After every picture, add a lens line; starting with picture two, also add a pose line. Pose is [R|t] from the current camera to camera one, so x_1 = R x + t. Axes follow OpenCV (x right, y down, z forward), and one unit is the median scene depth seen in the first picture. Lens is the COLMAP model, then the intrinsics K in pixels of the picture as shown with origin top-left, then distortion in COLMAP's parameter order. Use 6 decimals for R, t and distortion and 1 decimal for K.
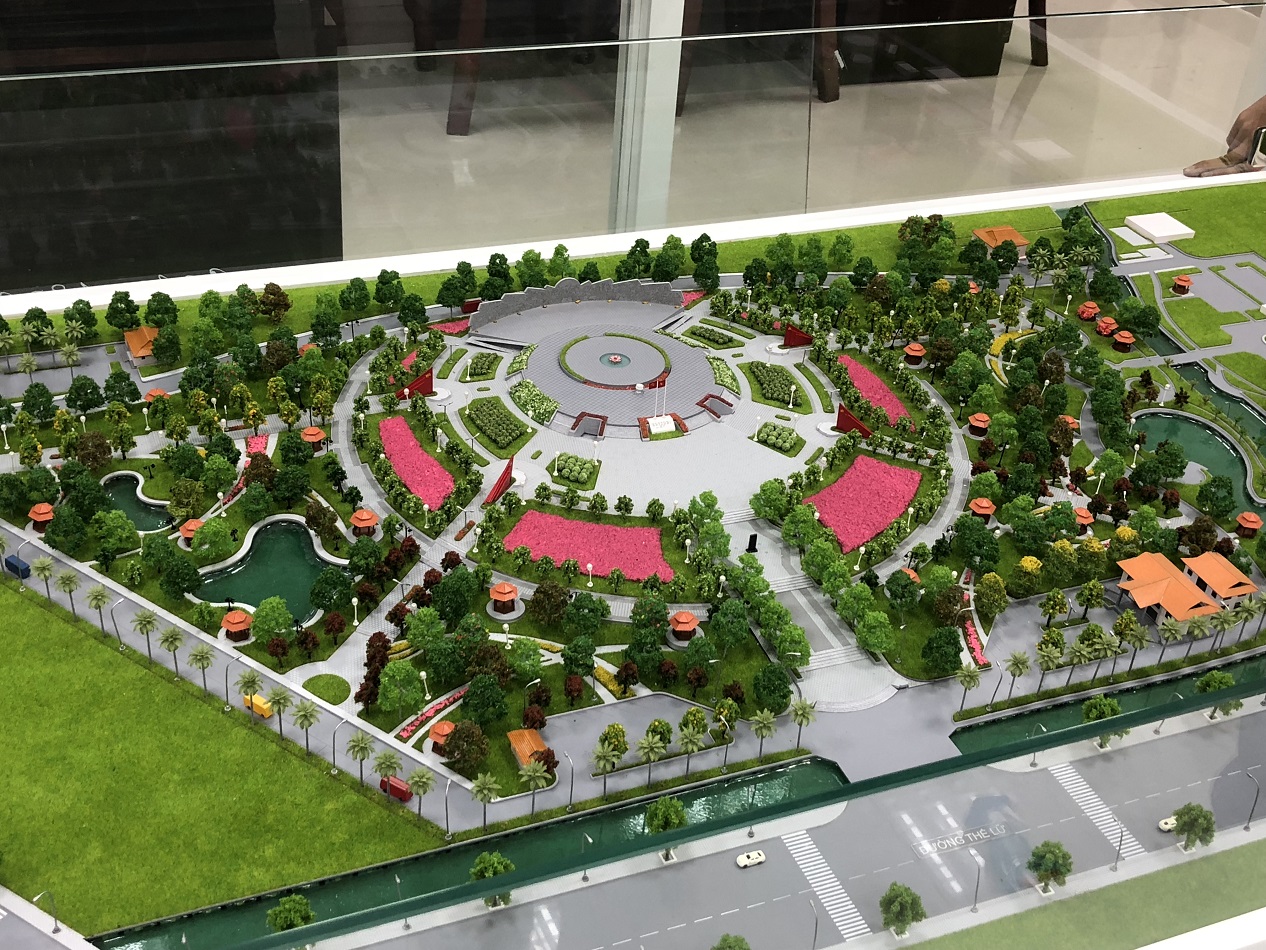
lens RADIAL K [[1575.0, 0, 641.7], [0, 1575.0, 412.6], [0, 0, 1]] dist [0.204757, -0.783231]
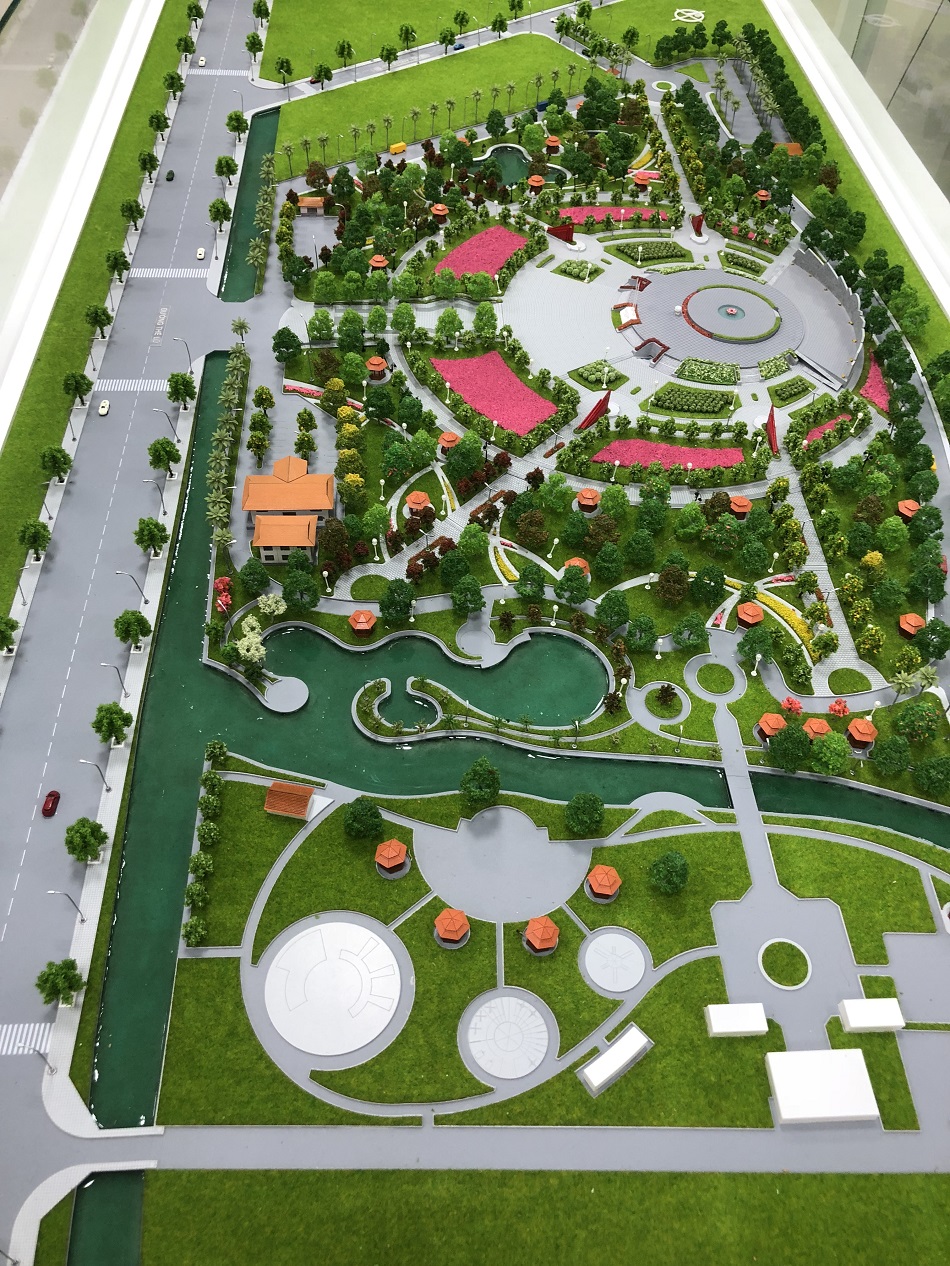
lens RADIAL K [[1047.1, 0, 475.0], [0, 1047.1, 633.0], [0, 0, 1]] dist [0.034291, -0.081324]
pose [[-0.331511, 0.661238, -0.672953, 0.746332], [-0.539473, 0.452315, 0.710197, -0.387011], [0.773996, 0.598478, 0.206772, 0.887892]]
